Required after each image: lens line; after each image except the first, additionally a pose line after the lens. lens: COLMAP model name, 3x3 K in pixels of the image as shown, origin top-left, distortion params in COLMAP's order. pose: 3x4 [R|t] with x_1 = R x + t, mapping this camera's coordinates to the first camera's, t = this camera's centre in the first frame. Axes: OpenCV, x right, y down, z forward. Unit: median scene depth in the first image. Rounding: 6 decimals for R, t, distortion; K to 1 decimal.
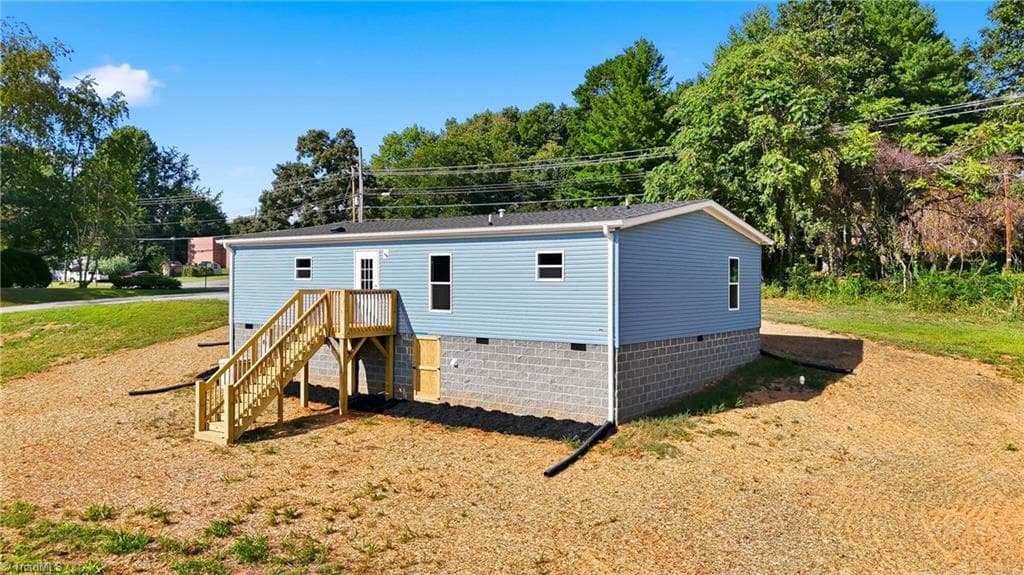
lens RADIAL K [[759.6, 0, 507.8], [0, 759.6, 293.8], [0, 0, 1]] dist [0.081496, -0.067666]
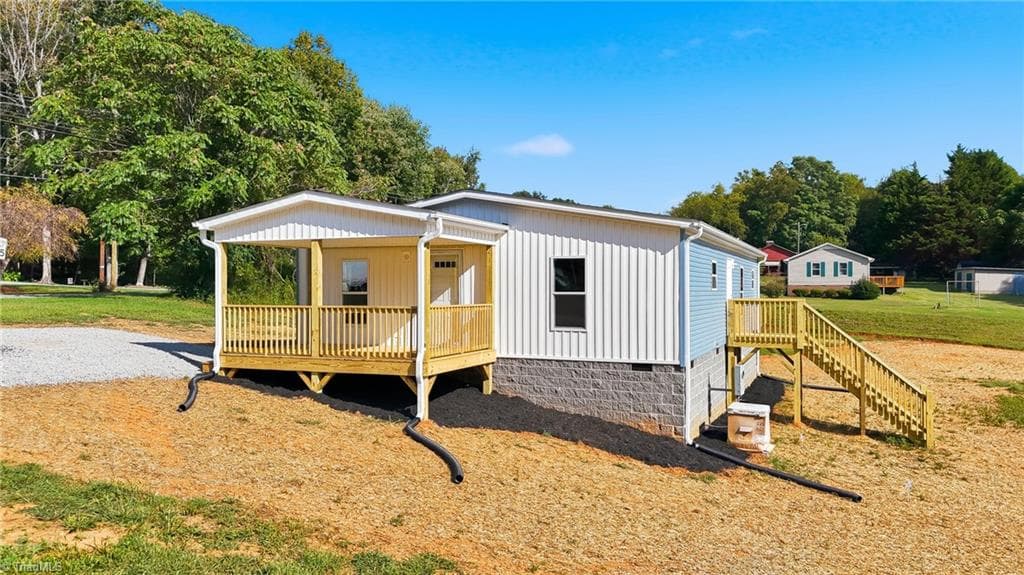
lens RADIAL K [[759.6, 0, 513.7], [0, 759.6, 284.4], [0, 0, 1]] dist [0.081496, -0.067666]
pose [[-0.247527, 0.000642, 0.968881, -0.954362], [0.013136, 0.999910, 0.002693, -0.029355], [-0.968792, 0.013394, -0.247513, 1.491101]]
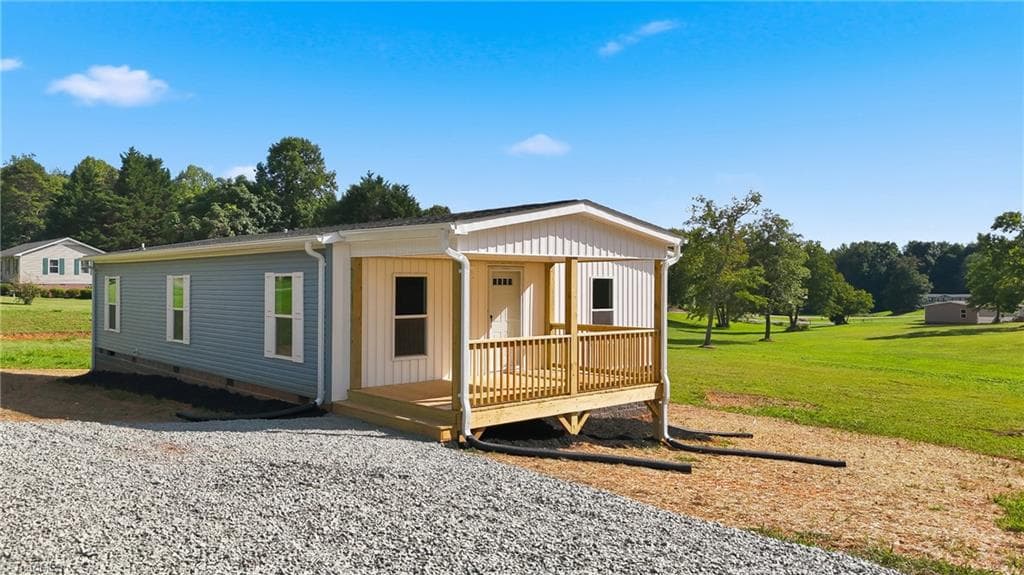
lens RADIAL K [[759.6, 0, 506.3], [0, 759.6, 283.5], [0, 0, 1]] dist [0.081496, -0.067666]
pose [[-0.979996, -0.007166, 0.198890, -0.265605], [-0.004177, 0.999872, 0.015444, -0.060929], [-0.198975, 0.014304, -0.979900, 2.115959]]
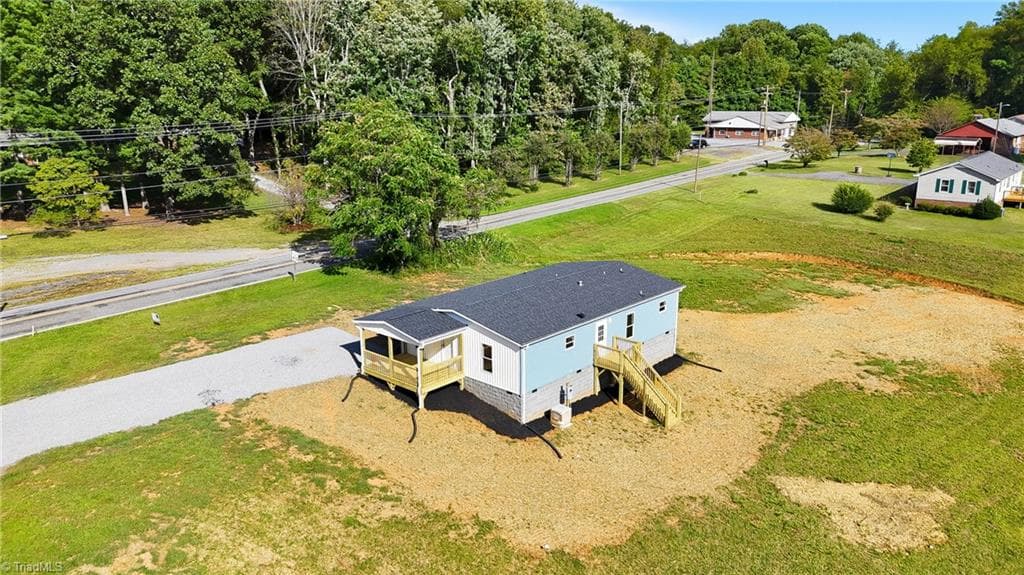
lens RADIAL K [[759.6, 0, 511.3], [0, 759.6, 292.4], [0, 0, 1]] dist [0.081496, -0.067666]
pose [[0.089096, -0.263279, 0.960597, -2.031235], [0.020721, 0.964713, 0.262485, -0.694595], [-0.995808, -0.003482, 0.091407, 0.998201]]
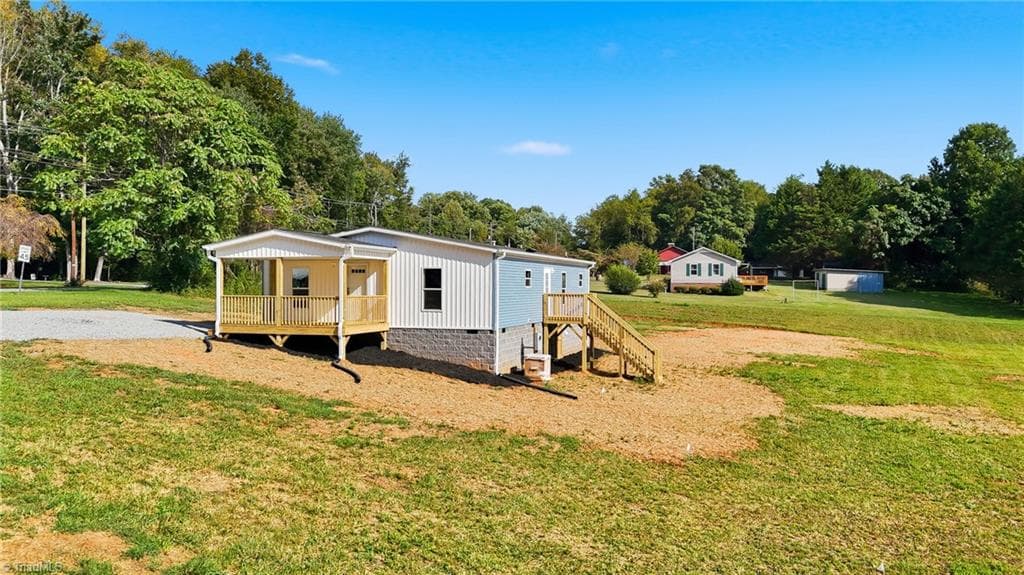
lens RADIAL K [[759.6, 0, 514.9], [0, 759.6, 284.9], [0, 0, 1]] dist [0.081496, -0.067666]
pose [[-0.328557, -0.006058, 0.944465, -1.516080], [0.008305, 0.999922, 0.009303, -0.035856], [-0.944448, 0.010900, -0.328481, 1.541266]]
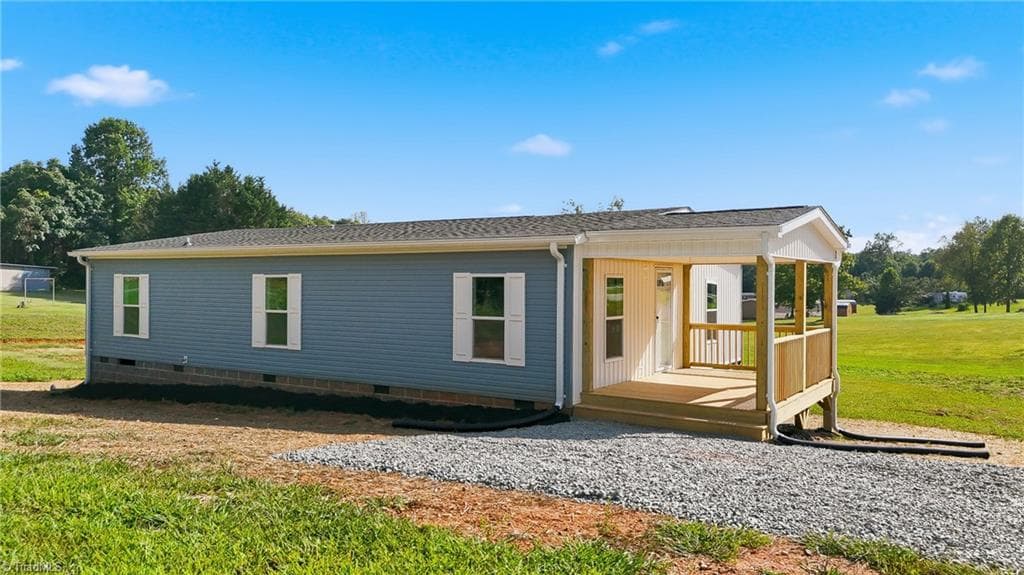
lens RADIAL K [[759.6, 0, 502.3], [0, 759.6, 290.8], [0, 0, 1]] dist [0.081496, -0.067666]
pose [[-0.998730, -0.010739, -0.049220, 0.085396], [-0.011963, 0.999625, 0.024638, -0.060127], [0.048936, 0.025196, -0.998484, 2.138463]]
